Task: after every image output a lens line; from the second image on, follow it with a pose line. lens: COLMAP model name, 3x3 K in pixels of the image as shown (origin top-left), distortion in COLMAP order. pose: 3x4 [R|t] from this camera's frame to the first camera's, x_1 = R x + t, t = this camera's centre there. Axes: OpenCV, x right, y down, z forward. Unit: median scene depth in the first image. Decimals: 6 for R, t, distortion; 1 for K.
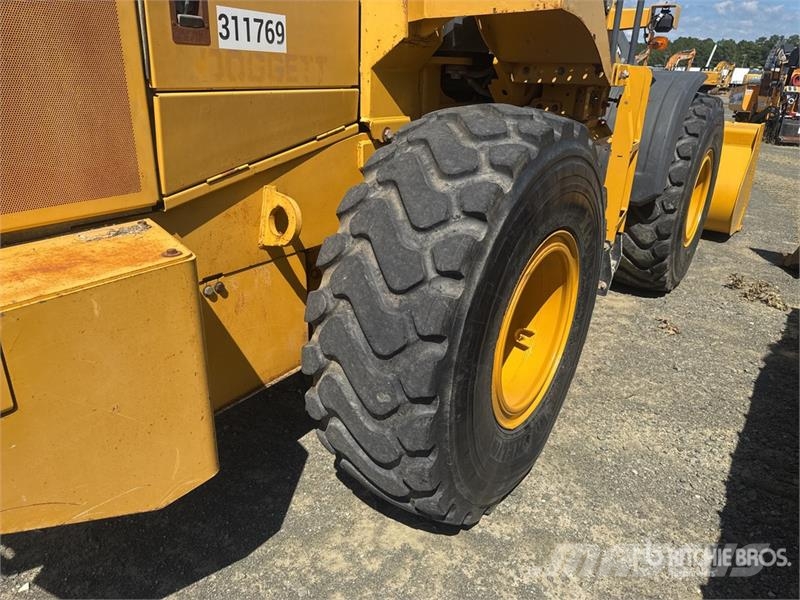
lens RADIAL K [[560.9, 0, 396.4], [0, 560.9, 294.8], [0, 0, 1]] dist [0.043045, -0.049049]
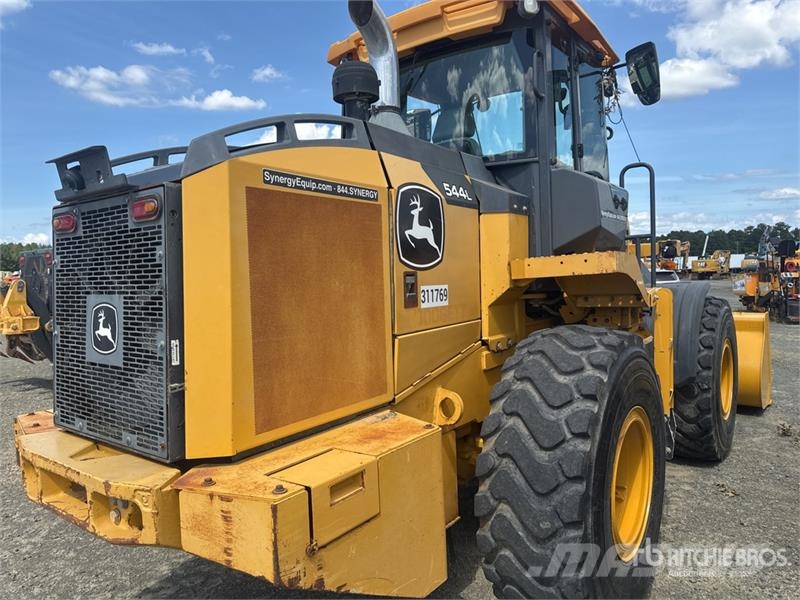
lens RADIAL K [[560.9, 0, 398.0], [0, 560.9, 298.0], [0, 0, 1]] dist [0.043045, -0.049049]
pose [[0.997947, -0.058249, -0.026623, -0.310505], [0.046159, 0.942328, -0.331492, 0.089811], [0.044396, 0.329583, 0.943082, -0.568391]]
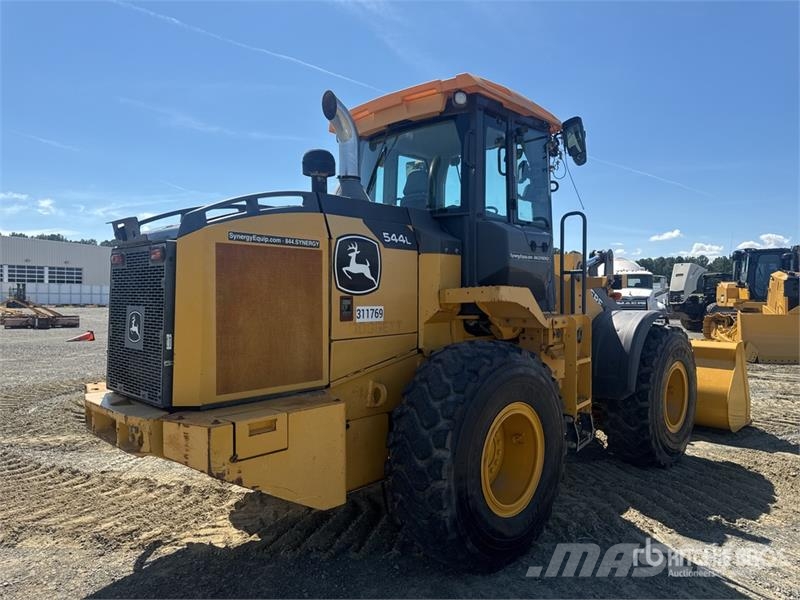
lens RADIAL K [[560.9, 0, 402.2], [0, 560.9, 299.9], [0, 0, 1]] dist [0.043045, -0.049049]
pose [[0.989329, -0.028758, -0.142834, 0.208021], [-0.024934, 0.932448, -0.360444, 0.308435], [0.143551, 0.360159, 0.921780, -1.116710]]
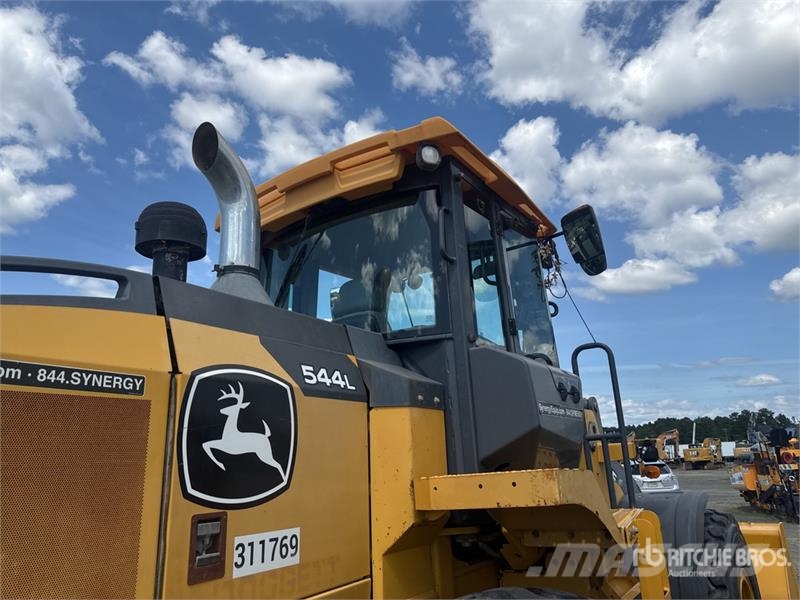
lens RADIAL K [[560.9, 0, 400.3], [0, 560.9, 300.8], [0, 0, 1]] dist [0.043045, -0.049049]
pose [[0.997429, -0.067852, 0.023035, -0.007872], [0.067645, 0.785598, -0.615029, -0.169752], [0.023635, 0.615006, 0.788168, -0.071283]]
